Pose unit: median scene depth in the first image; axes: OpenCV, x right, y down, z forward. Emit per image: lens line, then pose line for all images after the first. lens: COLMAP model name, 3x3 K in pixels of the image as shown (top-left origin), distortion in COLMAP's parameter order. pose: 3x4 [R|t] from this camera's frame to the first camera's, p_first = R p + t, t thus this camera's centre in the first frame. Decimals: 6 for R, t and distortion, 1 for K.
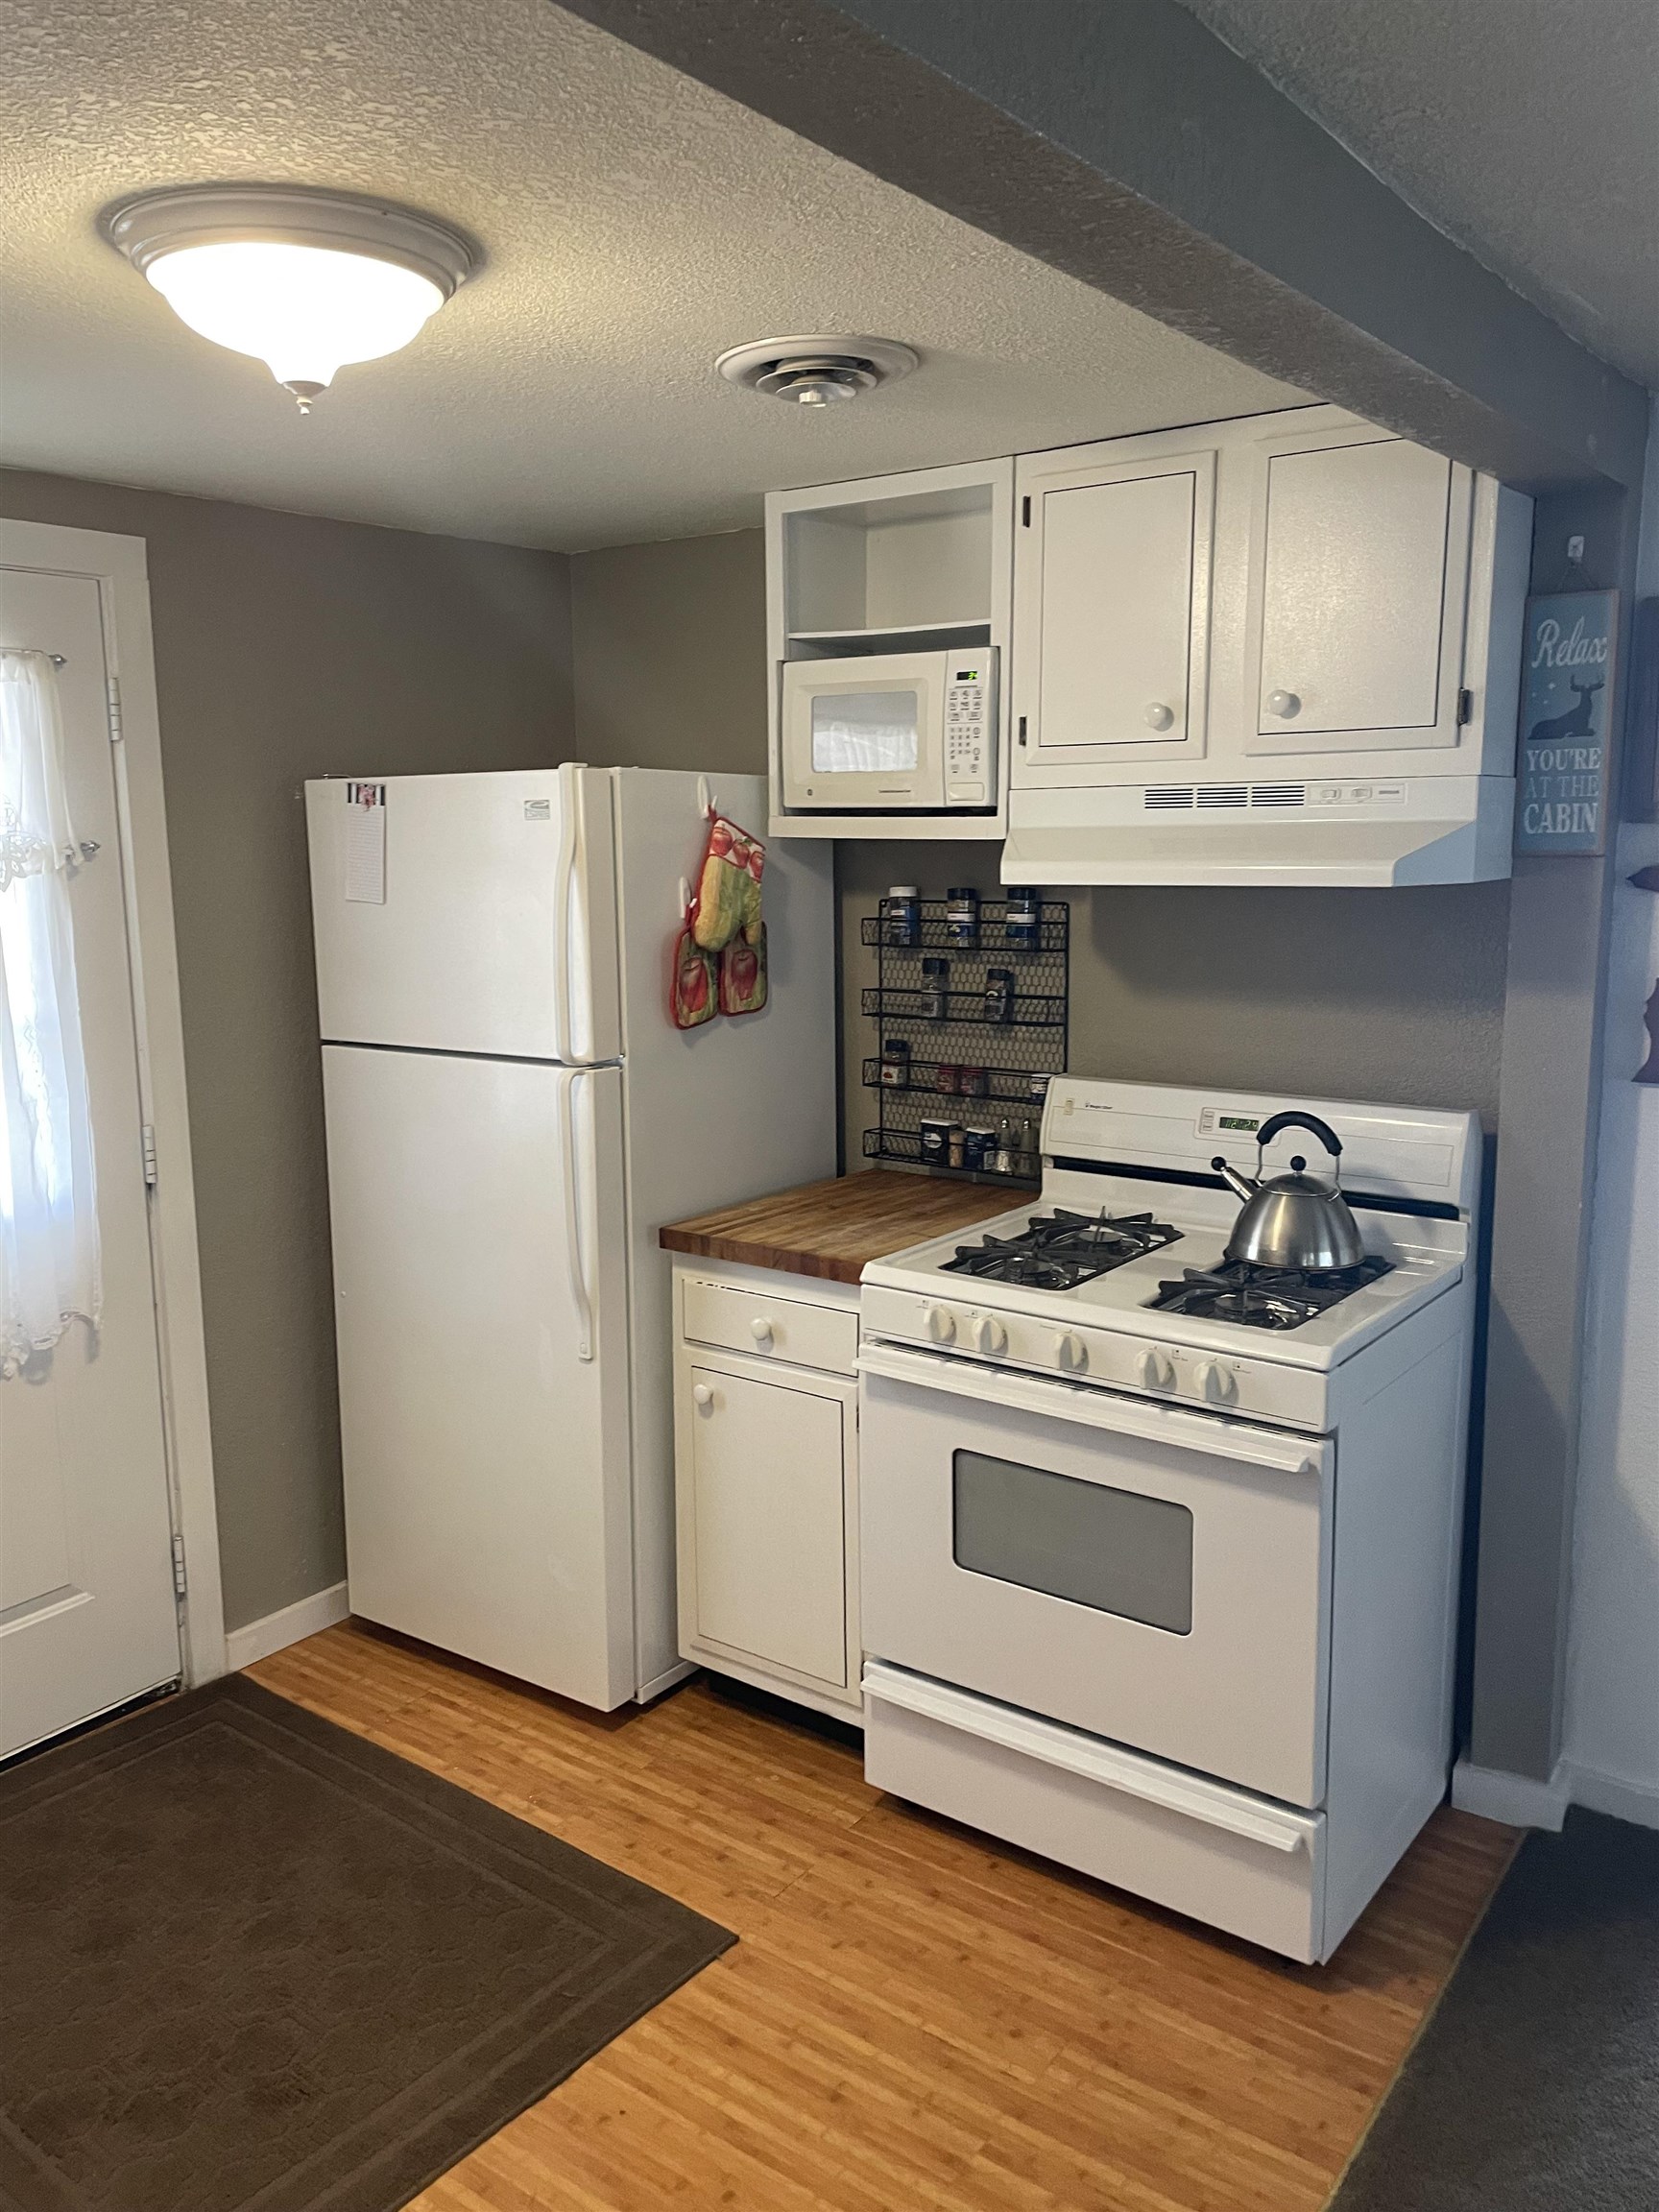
lens RADIAL K [[1671.8, 0, 833.2], [0, 1671.8, 1088.3], [0, 0, 1]] dist [0.035714, -0.003967]
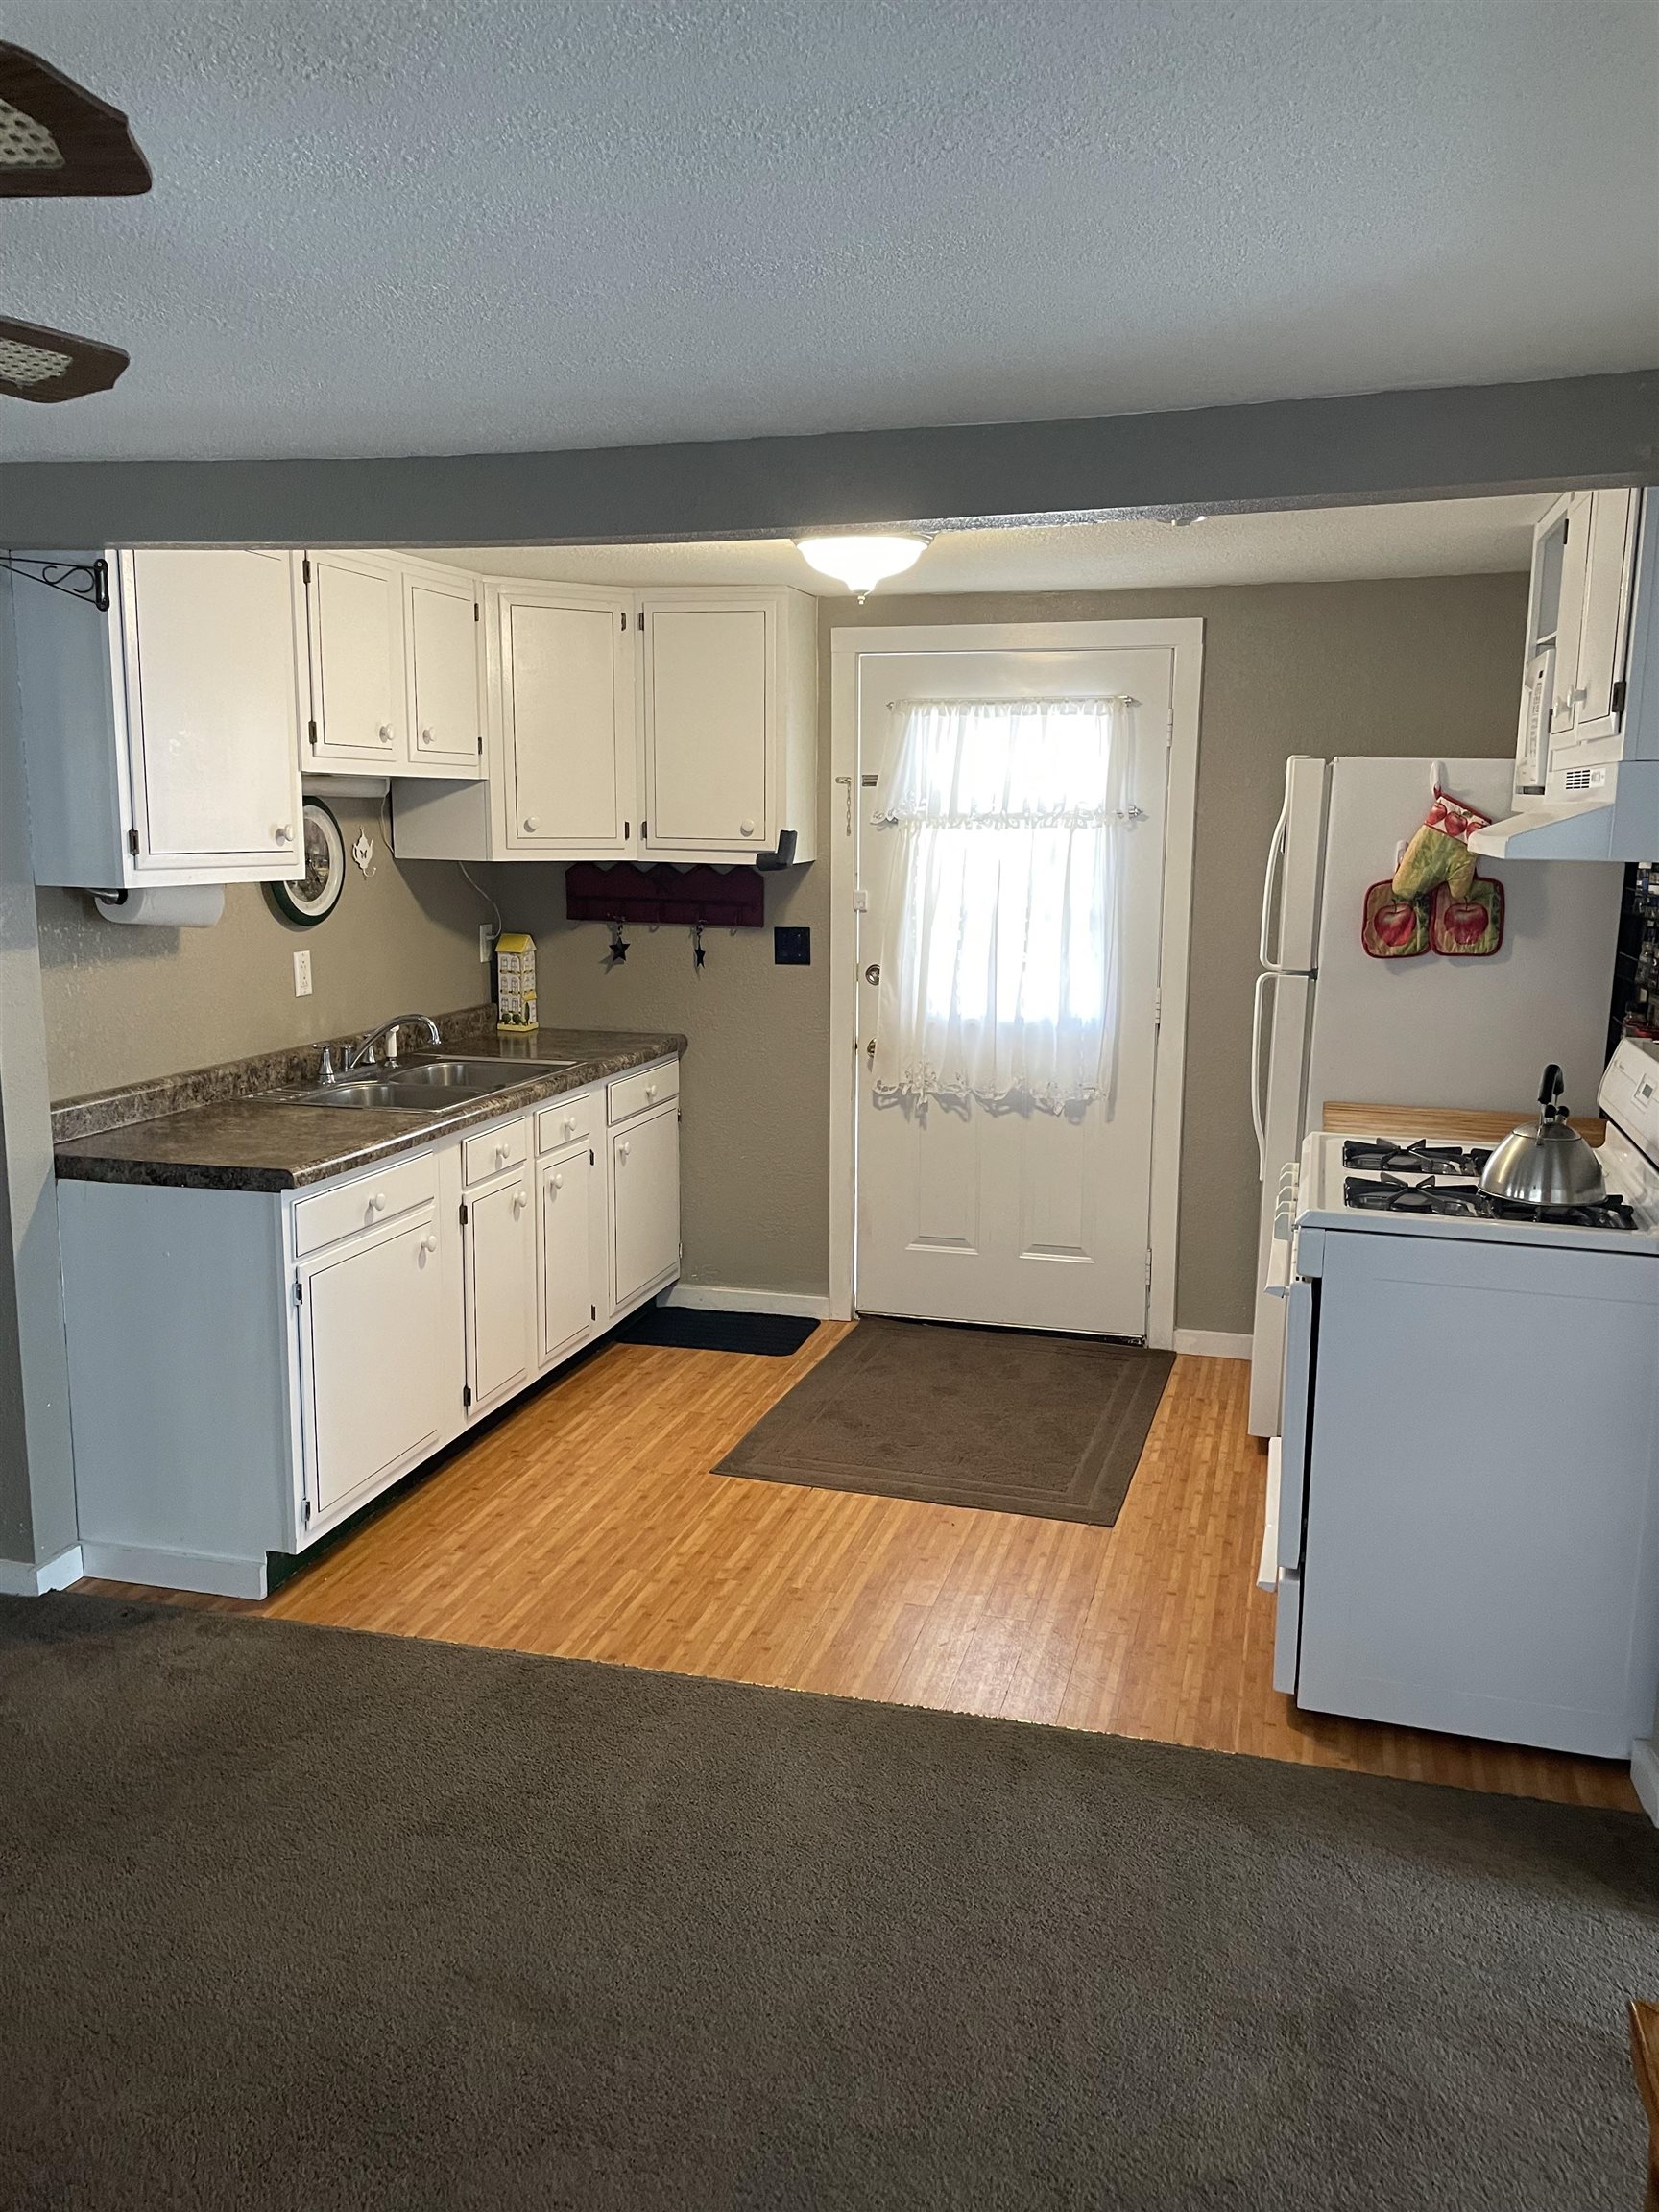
lens RADIAL K [[1671.8, 0, 839.8], [0, 1671.8, 1110.4], [0, 0, 1]] dist [0.035714, -0.003967]
pose [[0.356573, 0.179750, -0.916813, 0.980326], [-0.156774, 0.978914, 0.130953, -0.024057], [0.921020, 0.097038, 0.377235, 0.129642]]
